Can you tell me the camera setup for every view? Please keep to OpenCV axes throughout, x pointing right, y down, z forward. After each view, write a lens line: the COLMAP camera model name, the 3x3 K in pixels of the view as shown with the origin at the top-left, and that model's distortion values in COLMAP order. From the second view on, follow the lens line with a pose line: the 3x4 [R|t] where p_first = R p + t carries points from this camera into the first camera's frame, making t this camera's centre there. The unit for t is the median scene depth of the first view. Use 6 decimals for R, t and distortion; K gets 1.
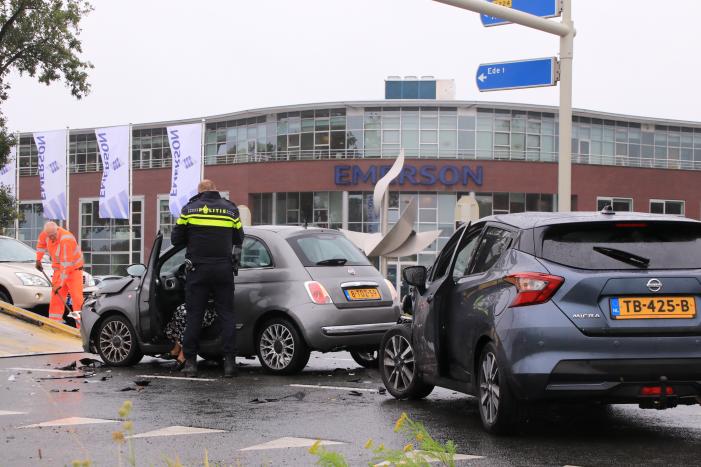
lens RADIAL K [[1556.1, 0, 350.5], [0, 1556.1, 233.5], [0, 0, 1]] dist [0.191744, 0.299976]
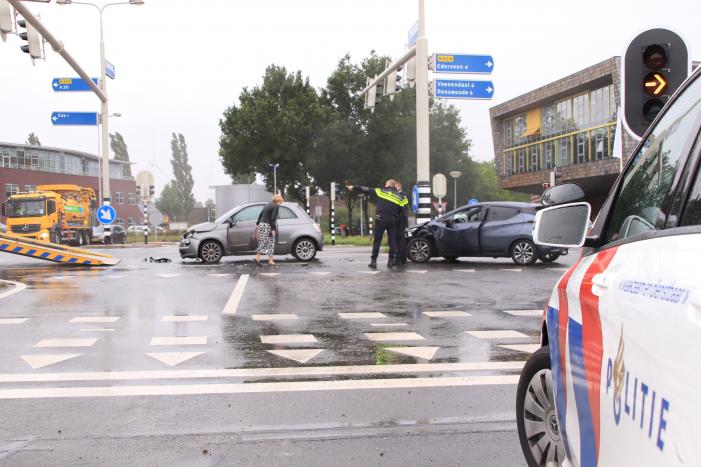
lens RADIAL K [[935.2, 0, 350.5], [0, 935.2, 211.9], [0, 0, 1]] dist [-0.042592, -0.011276]
pose [[0.664896, -0.006667, 0.746906, -0.544415], [-0.008836, 0.999820, 0.016791, -0.007850], [-0.746884, -0.017764, 0.664717, -0.032538]]
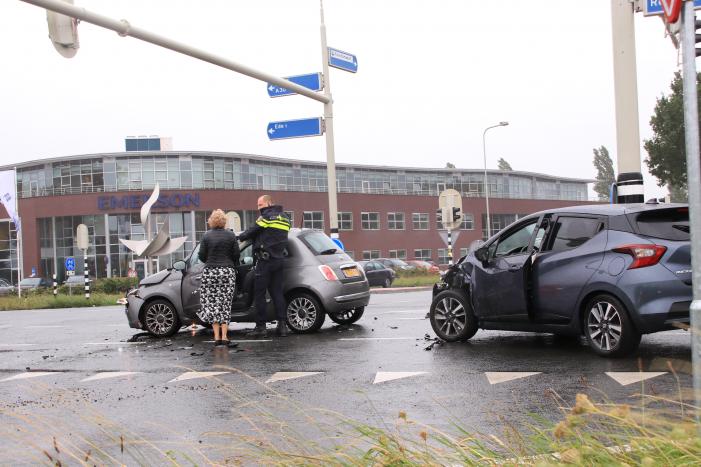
lens RADIAL K [[1003.7, 0, 350.5], [0, 1003.7, 233.5], [0, 0, 1]] dist [-0.007334, 0.079784]
pose [[0.958255, -0.045567, 0.282260, -0.123445], [0.046814, 0.998901, 0.002328, -0.000021], [-0.282056, 0.010983, 0.959335, 0.054817]]
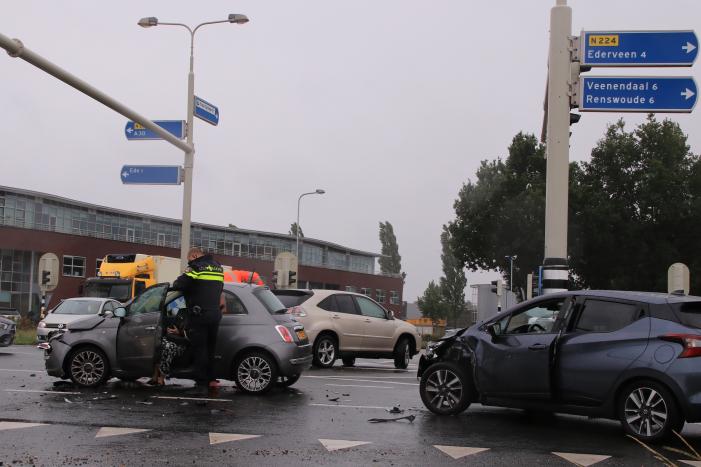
lens RADIAL K [[1003.7, 0, 350.5], [0, 1003.7, 233.5], [0, 0, 1]] dist [-0.007334, 0.079784]
pose [[0.866178, 0.065749, 0.495392, -0.196614], [-0.042477, 0.997406, -0.058108, -0.000539], [-0.497927, 0.029289, 0.866724, 0.099489]]
